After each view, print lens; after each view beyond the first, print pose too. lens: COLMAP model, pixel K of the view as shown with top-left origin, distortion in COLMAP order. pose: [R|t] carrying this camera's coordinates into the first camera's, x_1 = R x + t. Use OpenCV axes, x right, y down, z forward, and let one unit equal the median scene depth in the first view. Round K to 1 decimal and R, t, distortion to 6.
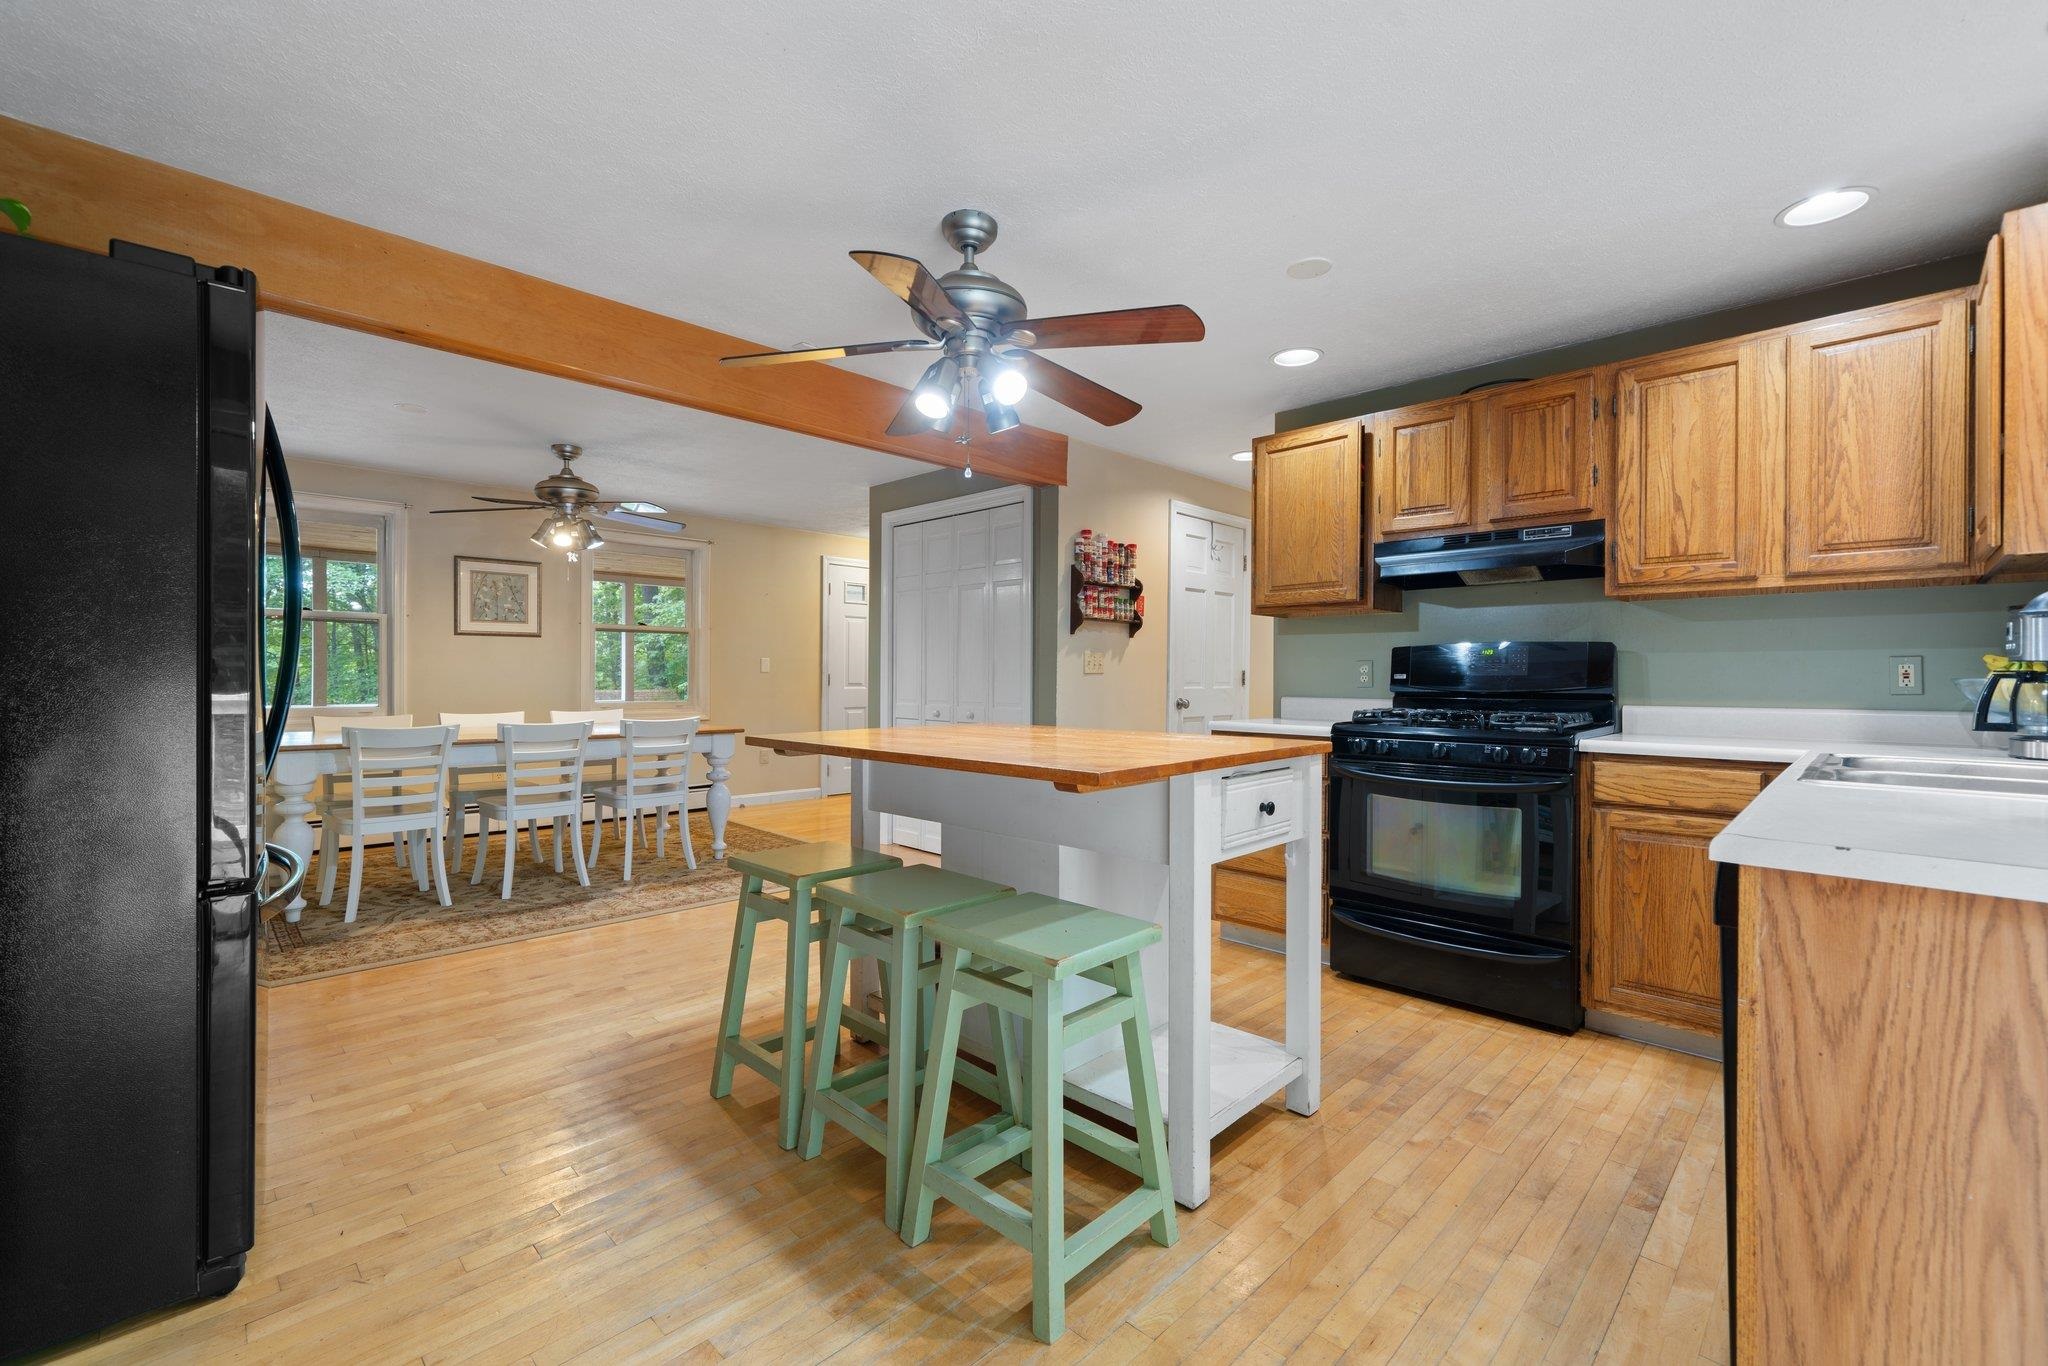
lens RADIAL K [[871.6, 0, 1023.2], [0, 871.6, 689.2], [0, 0, 1]] dist [-0.000490, 0.000007]
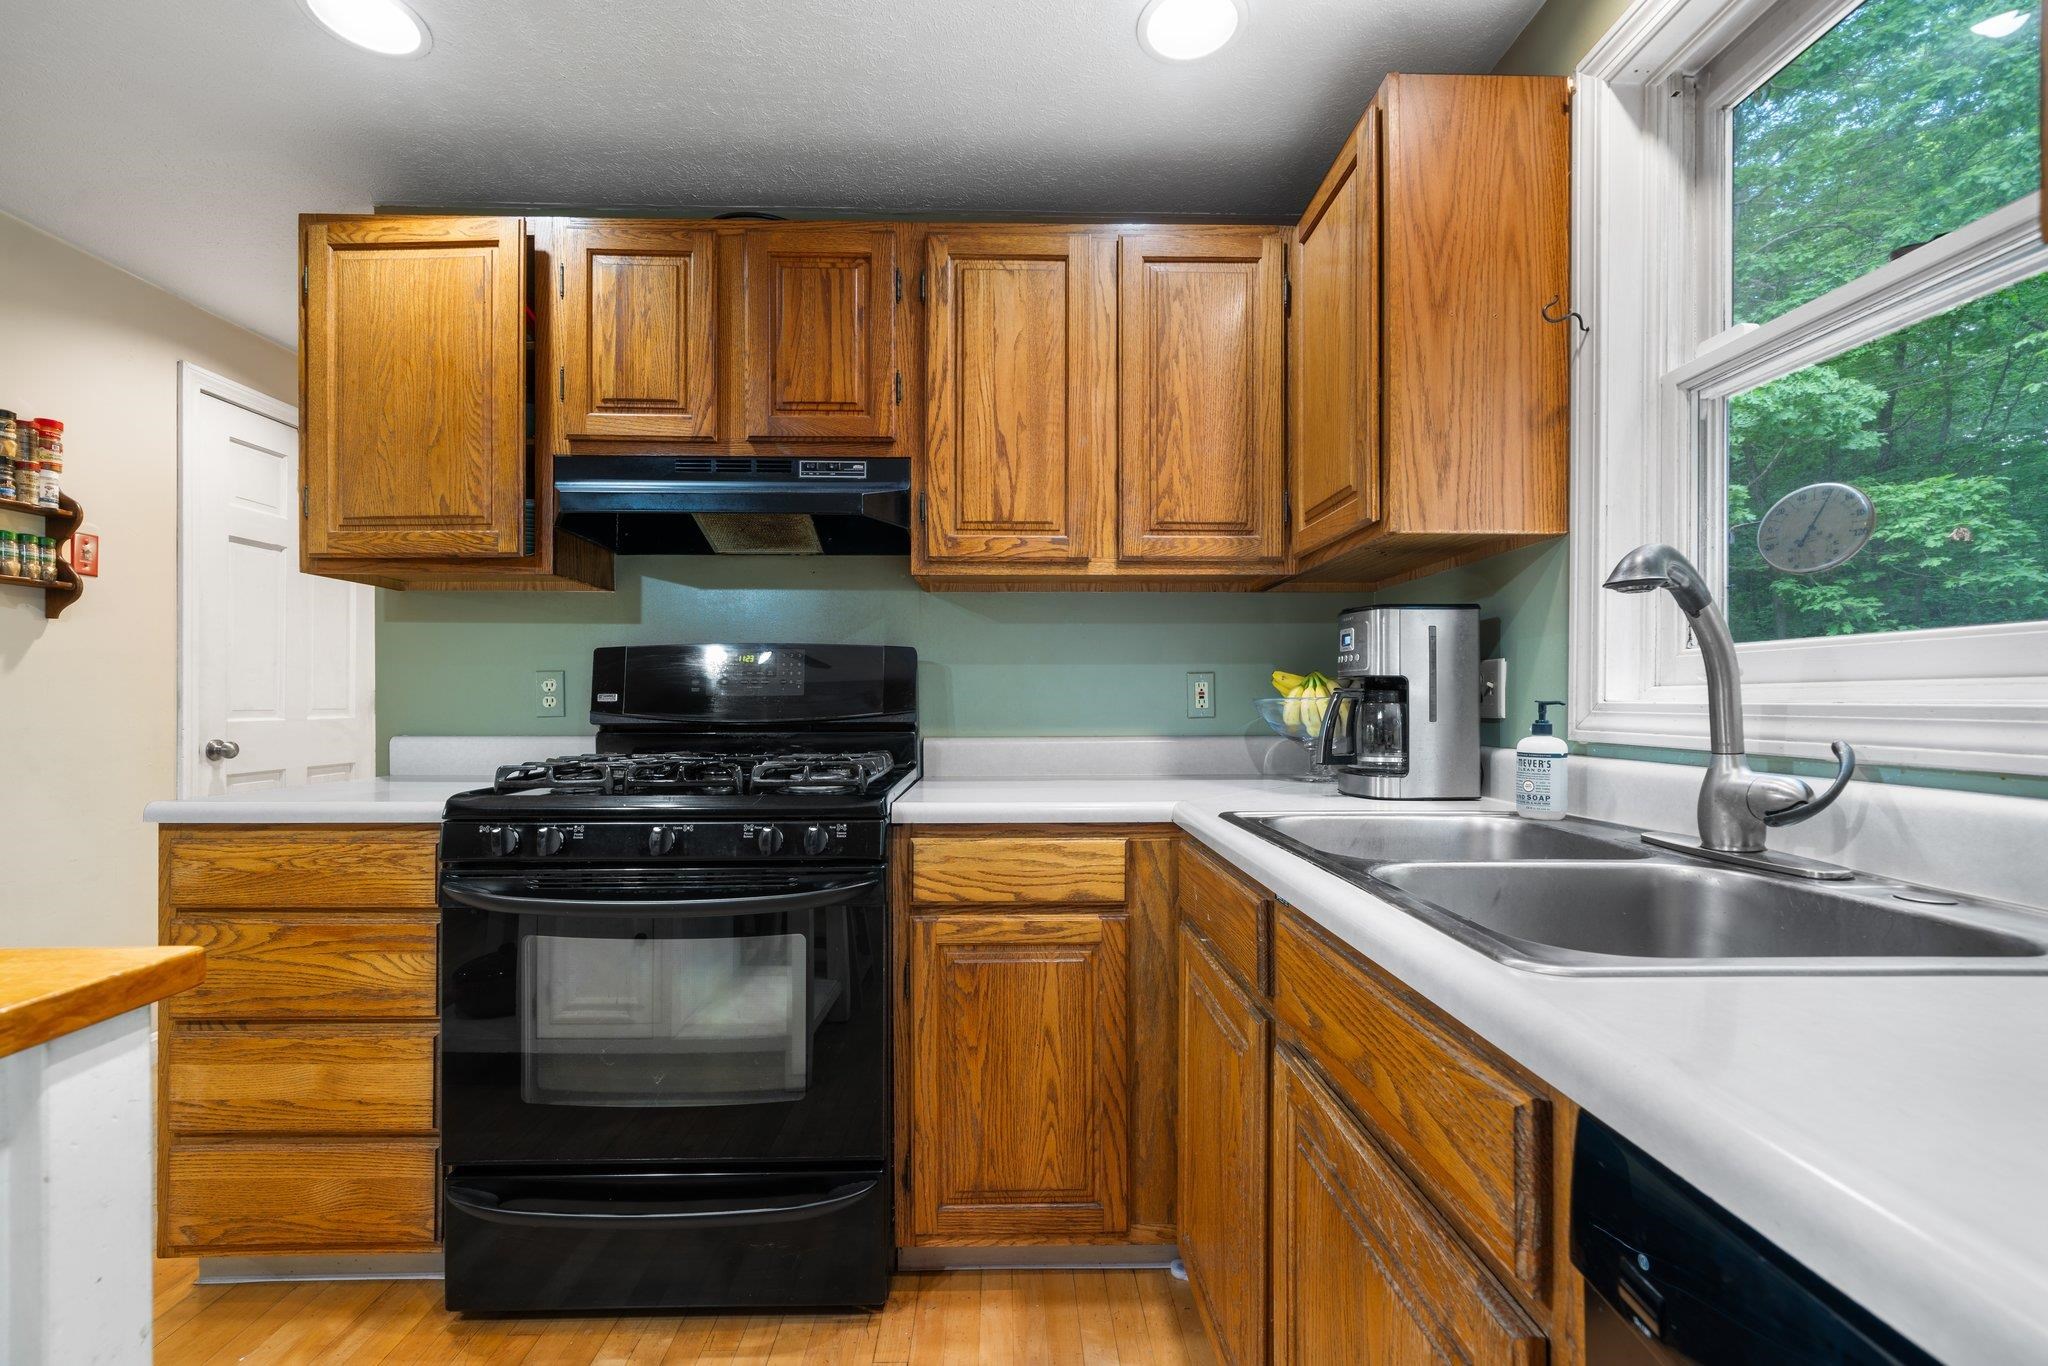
lens RADIAL K [[871.6, 0, 1023.2], [0, 871.6, 689.2], [0, 0, 1]] dist [-0.000490, 0.000007]
pose [[0.697640, 0.005867, 0.716425, 0.262149], [0.013271, 0.999689, -0.021110, -0.005606], [-0.716326, 0.024235, 0.697345, 0.495319]]
